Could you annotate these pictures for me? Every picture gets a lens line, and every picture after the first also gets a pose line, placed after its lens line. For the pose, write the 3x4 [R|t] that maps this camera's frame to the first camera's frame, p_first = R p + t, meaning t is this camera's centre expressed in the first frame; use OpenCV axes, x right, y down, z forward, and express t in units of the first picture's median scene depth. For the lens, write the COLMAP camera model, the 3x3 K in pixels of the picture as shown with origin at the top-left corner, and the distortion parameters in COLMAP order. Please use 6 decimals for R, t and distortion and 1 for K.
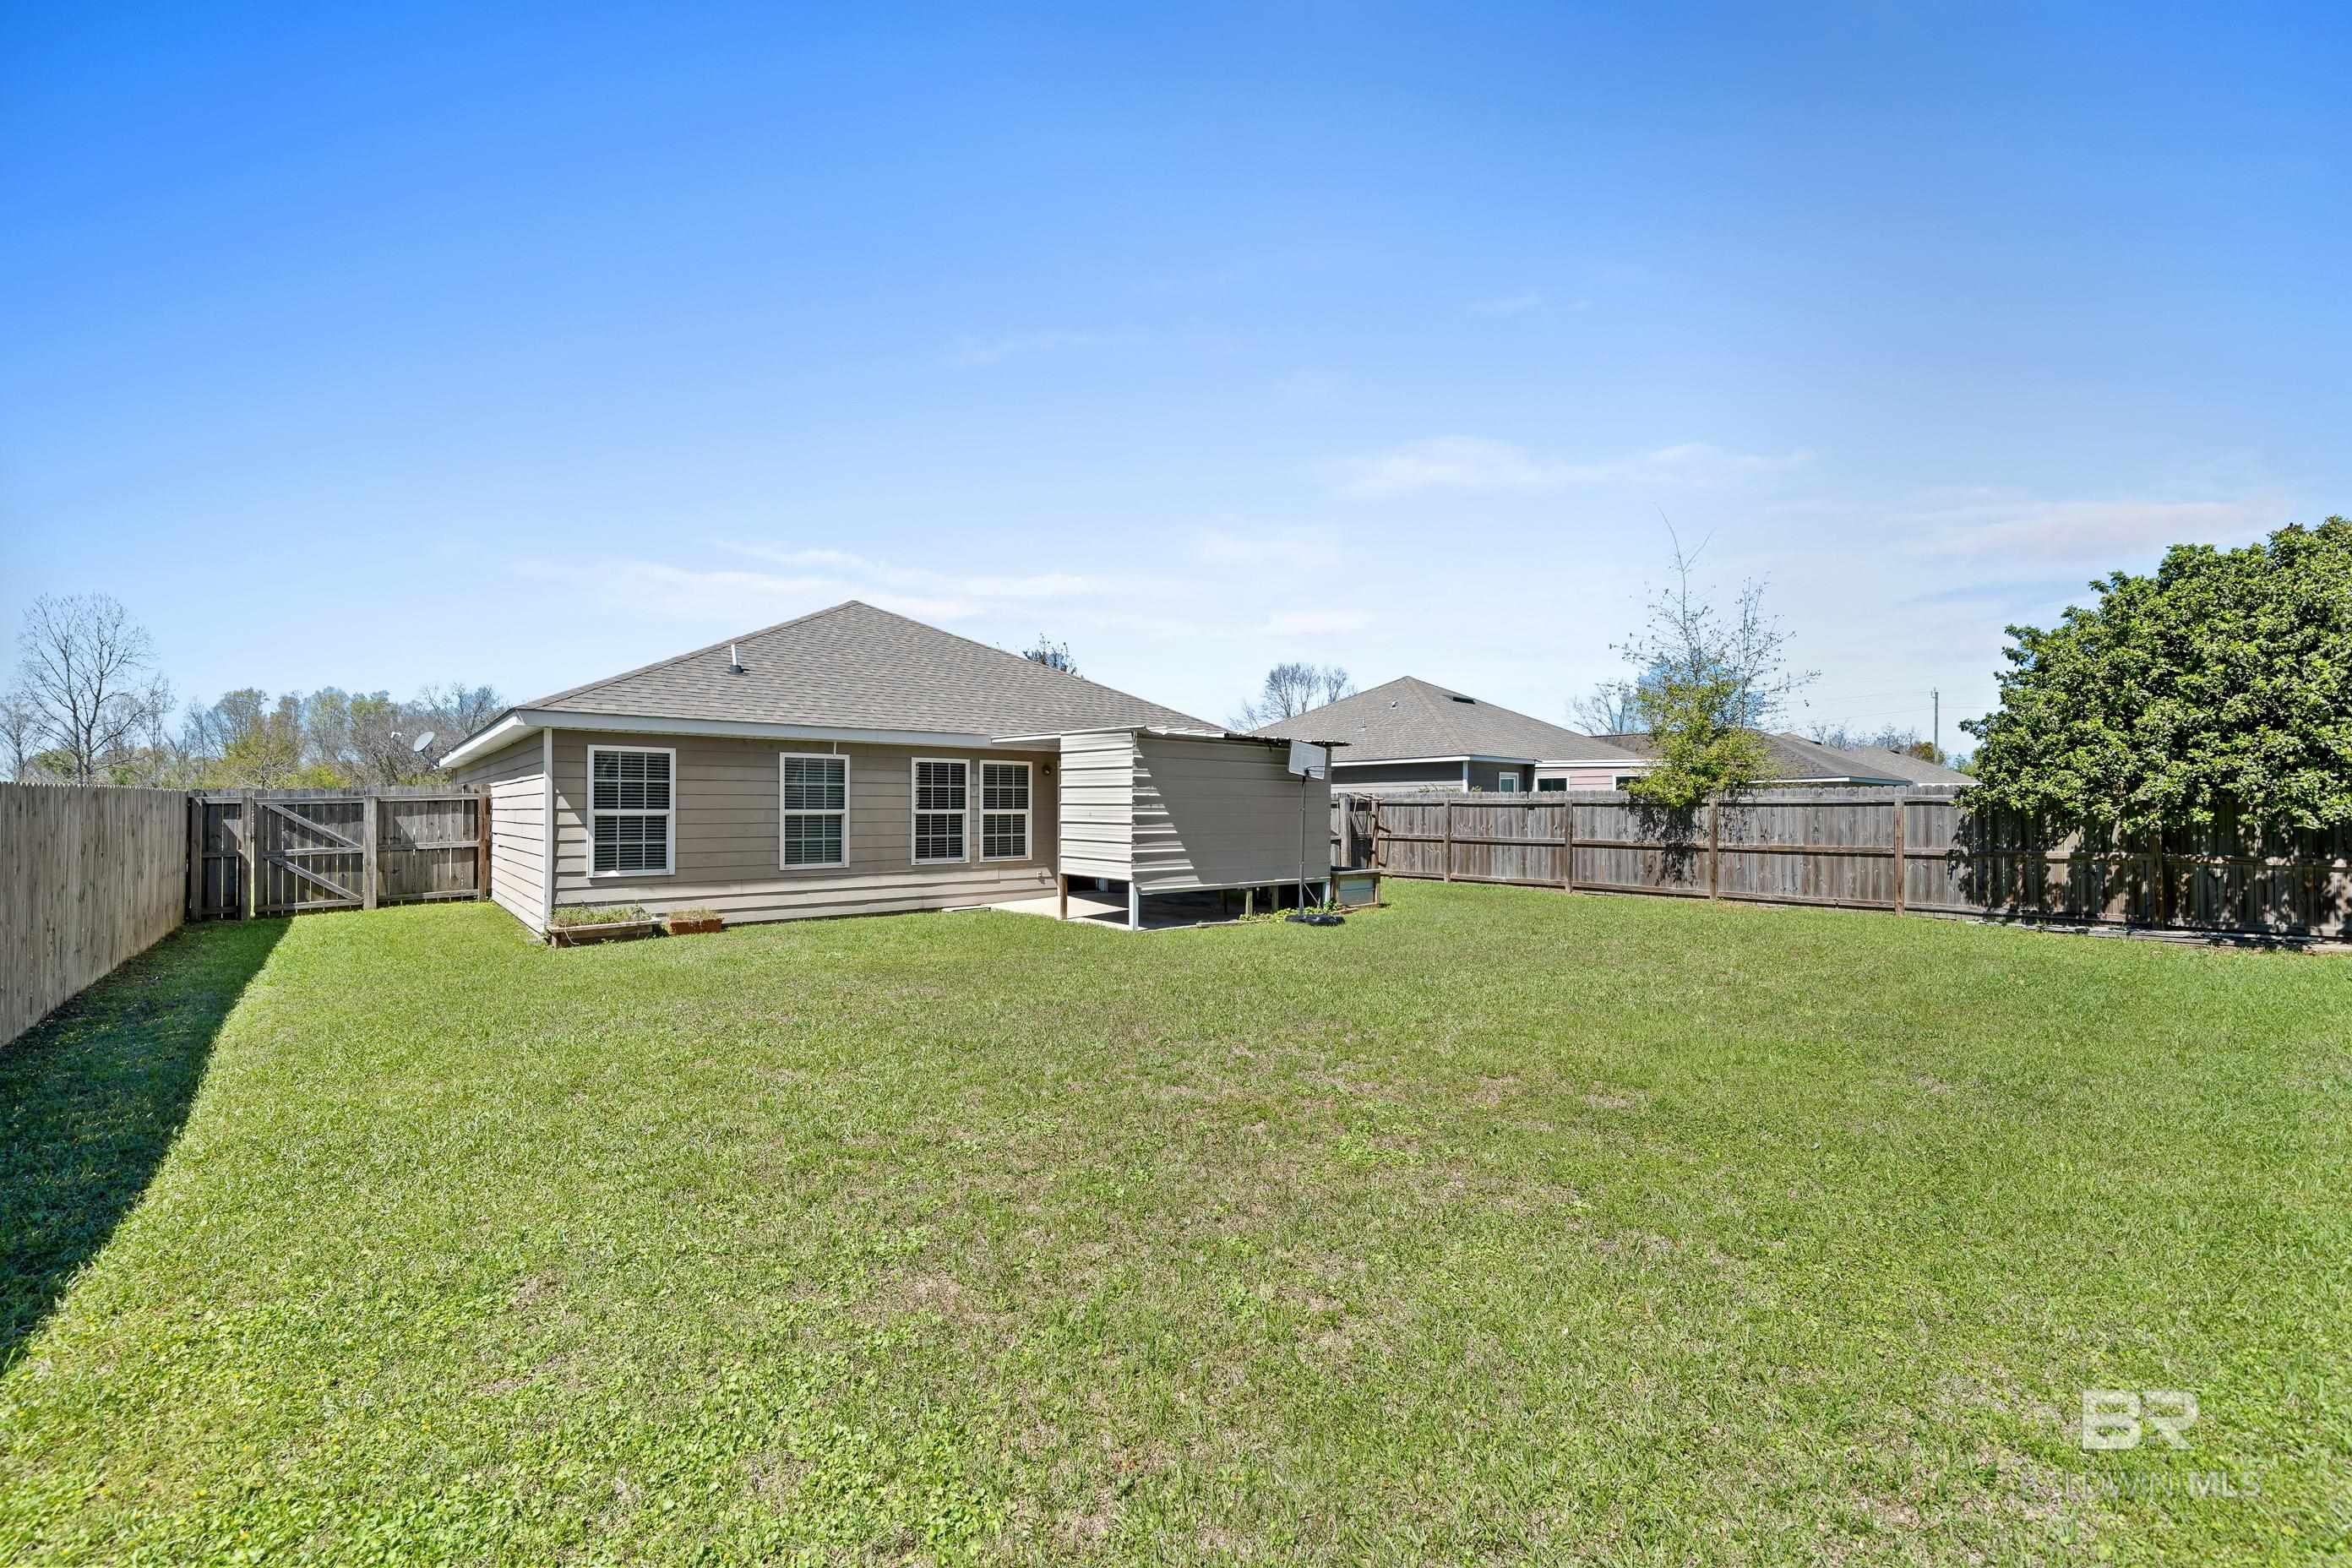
lens RADIAL K [[941.1, 0, 1189.9], [0, 941.1, 795.5], [0, 0, 1]] dist [-0.001841, 0.000203]
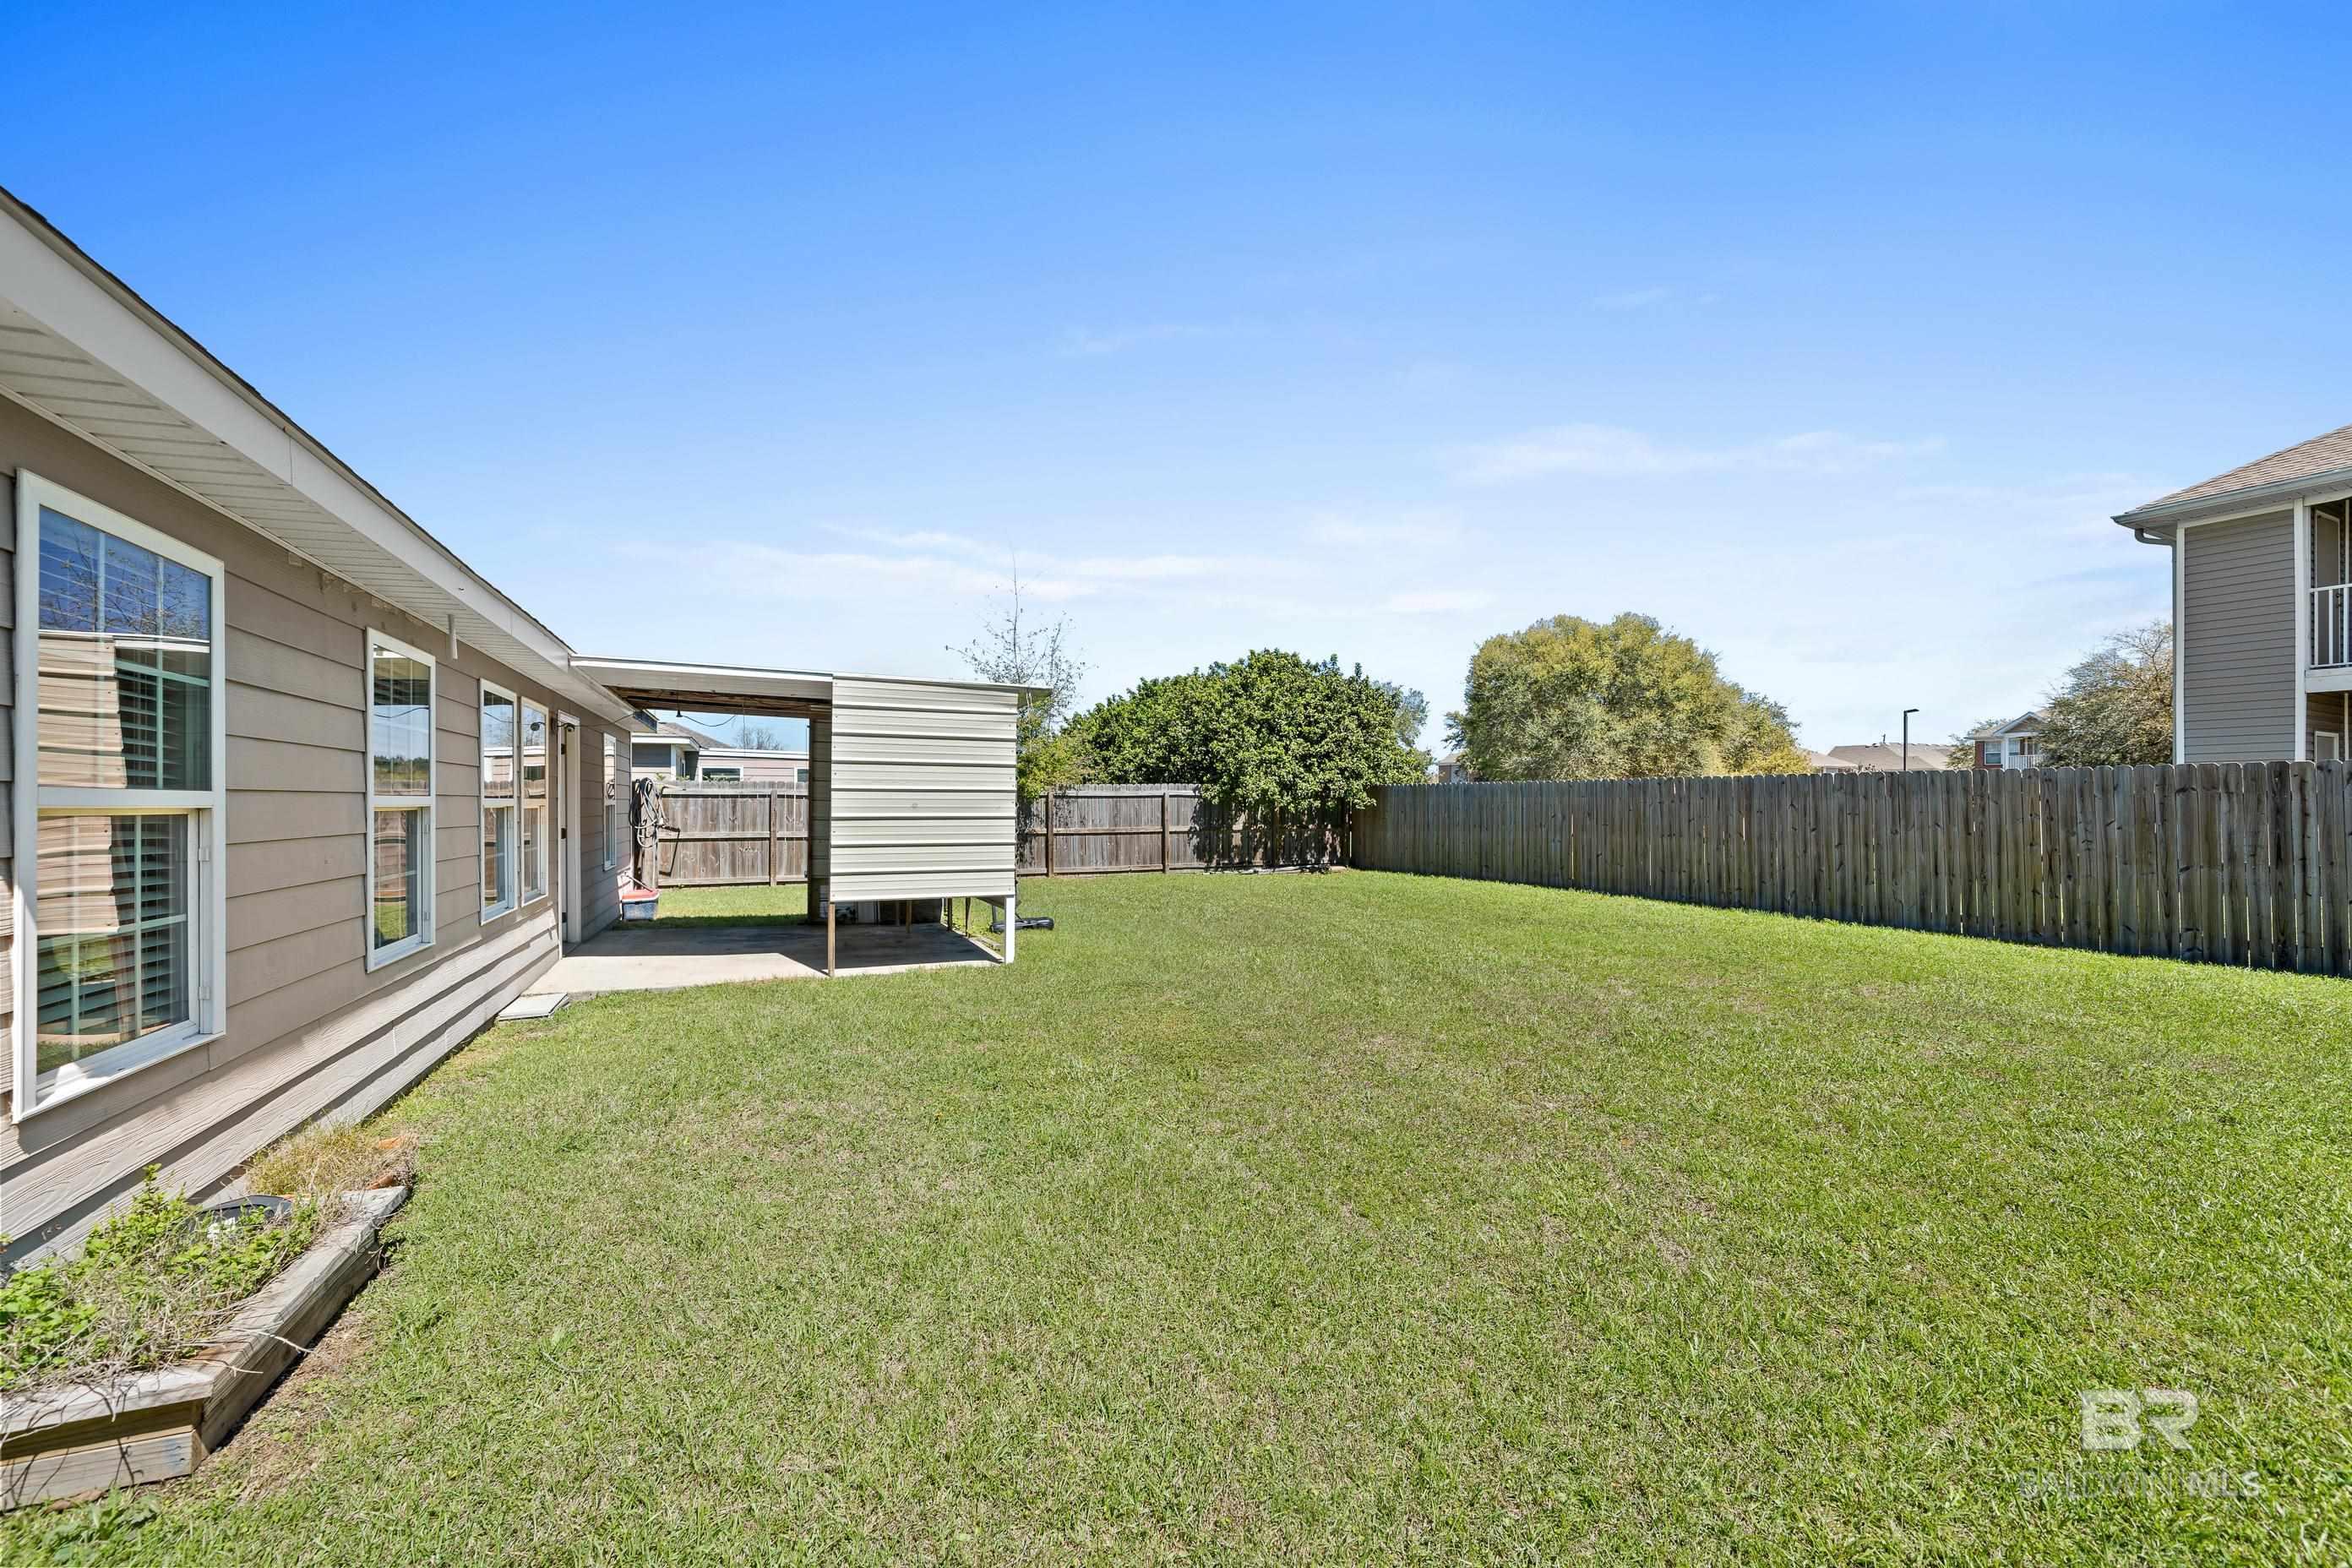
lens RADIAL K [[941.1, 0, 1186.3], [0, 941.1, 794.2], [0, 0, 1]] dist [-0.001841, 0.000203]
pose [[0.283480, 0.007474, 0.958949, -0.663331], [-0.009674, 0.999941, -0.004934, 0.013336], [-0.958929, -0.007878, 0.283535, 0.603107]]
